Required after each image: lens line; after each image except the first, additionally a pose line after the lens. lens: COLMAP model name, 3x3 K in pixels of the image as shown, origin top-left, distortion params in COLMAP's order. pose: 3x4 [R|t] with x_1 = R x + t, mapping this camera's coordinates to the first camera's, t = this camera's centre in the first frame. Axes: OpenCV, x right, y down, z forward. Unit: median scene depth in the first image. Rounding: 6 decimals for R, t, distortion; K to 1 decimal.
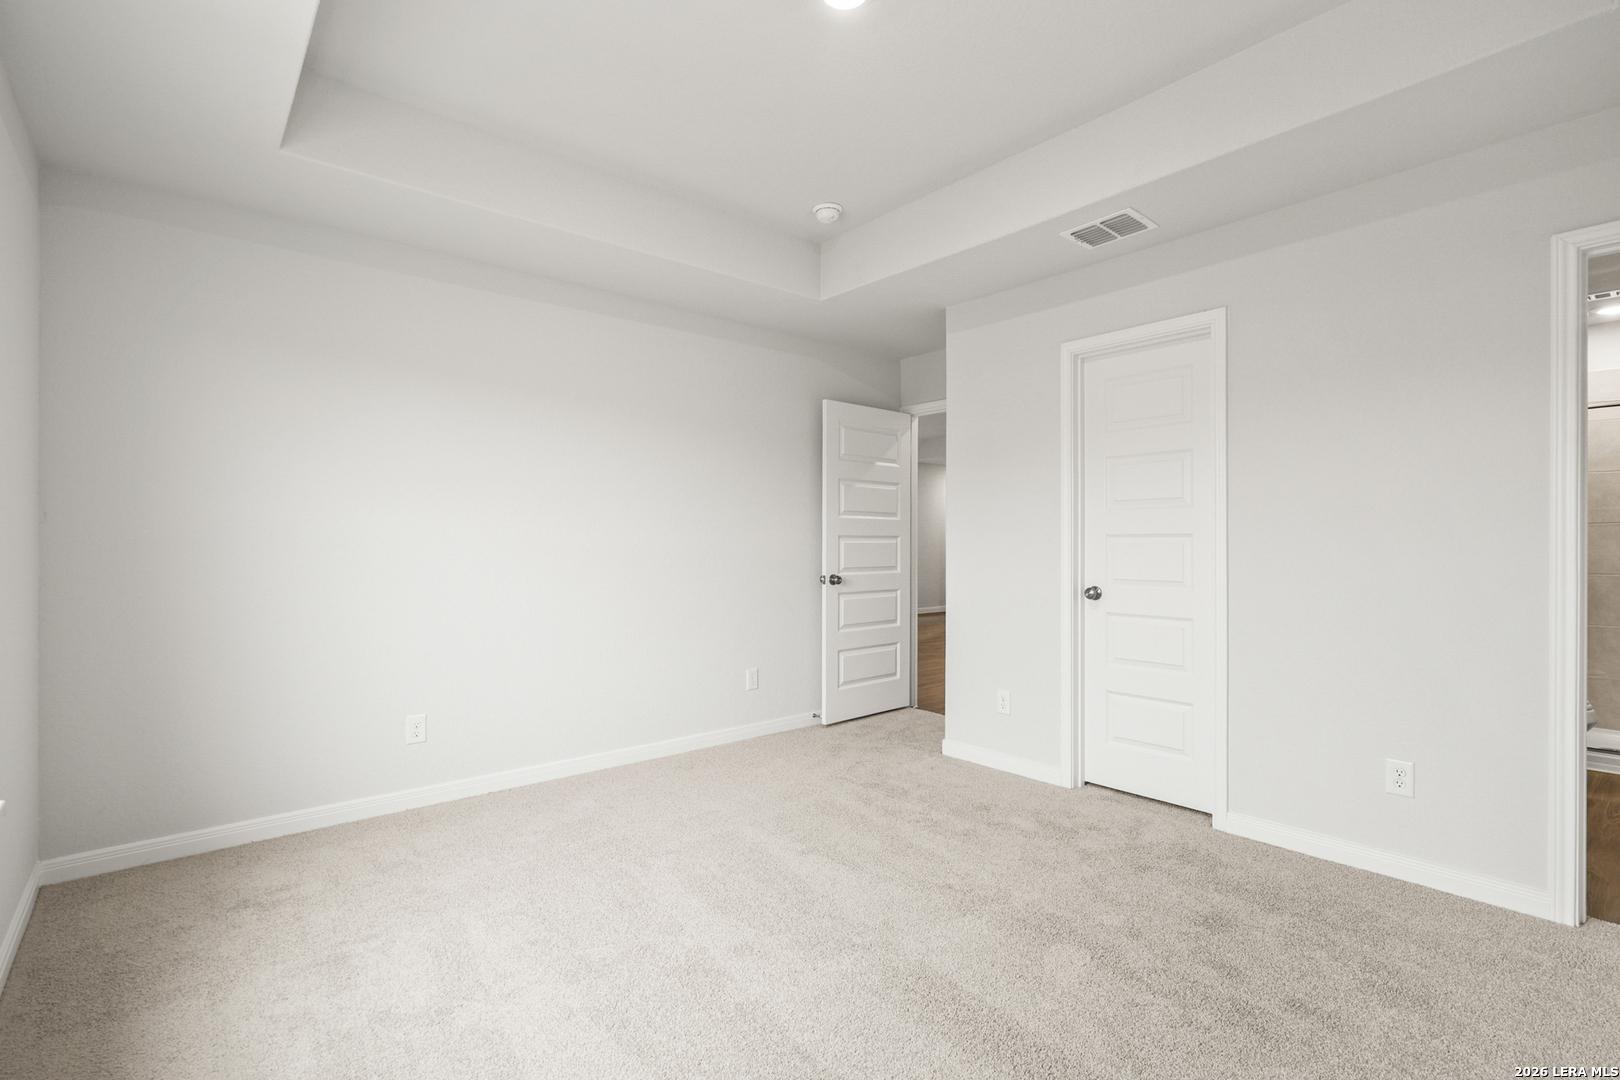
lens RADIAL K [[710.0, 0, 810.0], [0, 710.0, 540.0], [0, 0, 1]] dist [-0.013402, 0.000067]
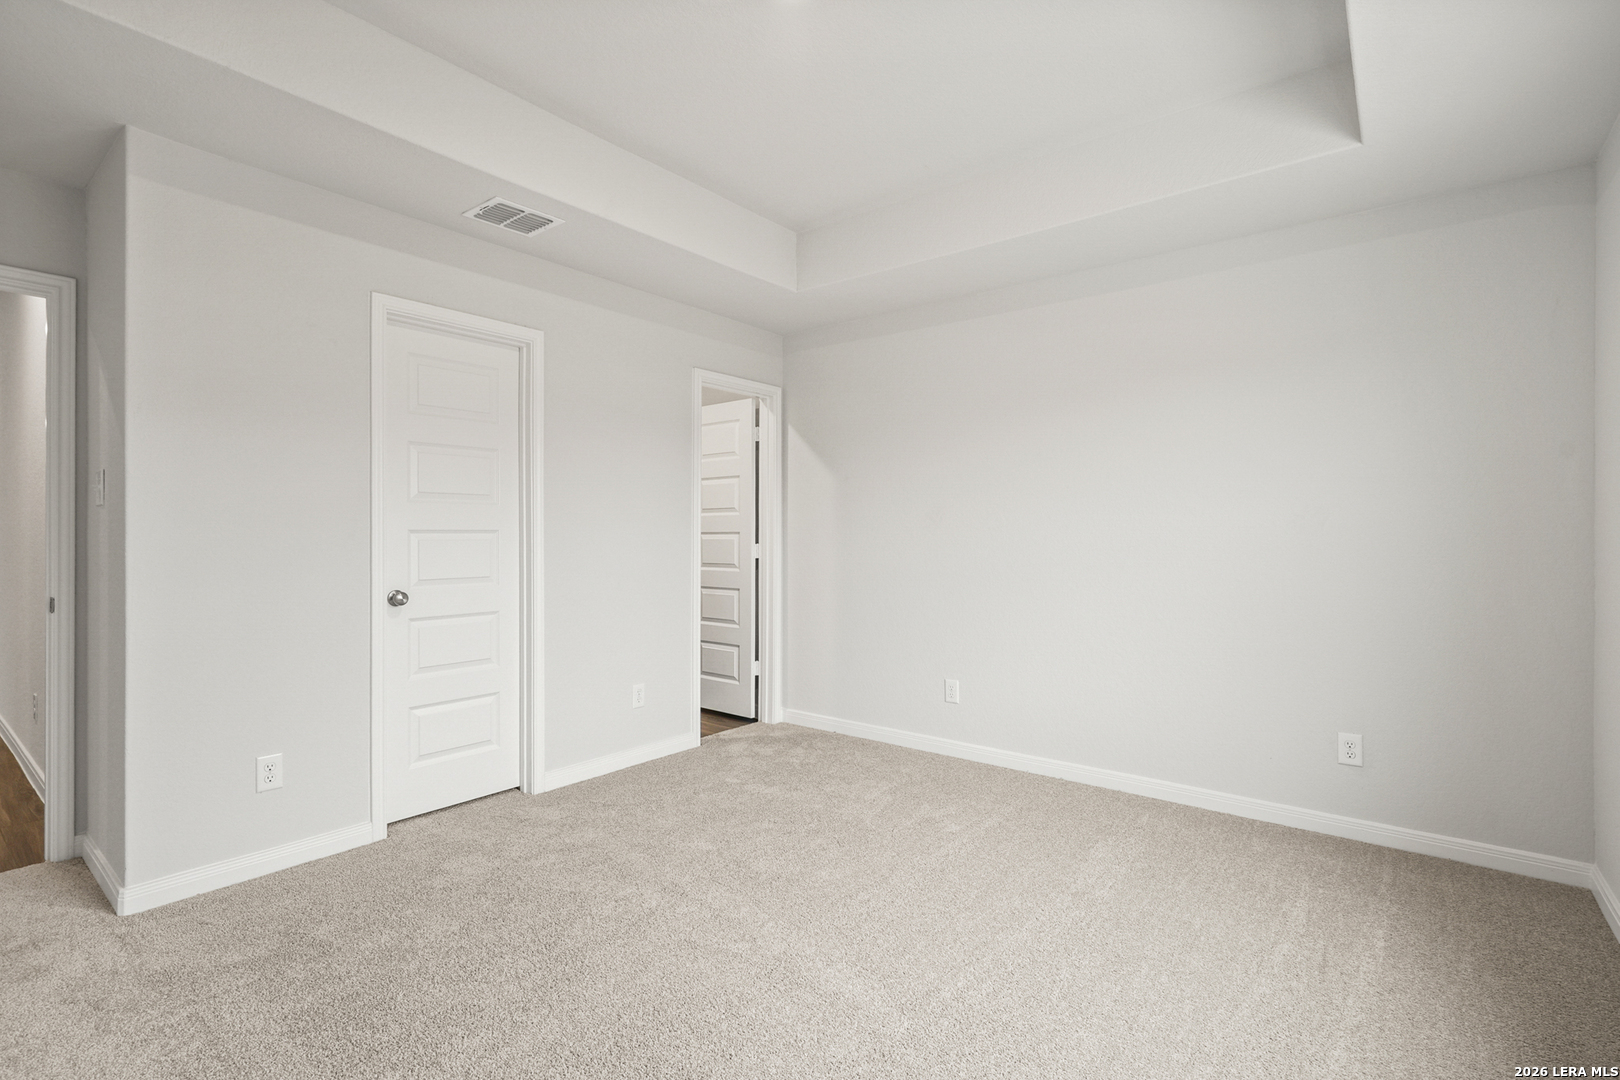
lens RADIAL K [[745.6, 0, 810.0], [0, 745.6, 540.0], [0, 0, 1]] dist [0.001002, -0.000058]
pose [[-0.166140, -0.001762, 0.986101, -0.594699], [0.003078, 0.999993, 0.002306, 0.004736], [-0.986097, 0.003419, -0.166133, 0.688694]]
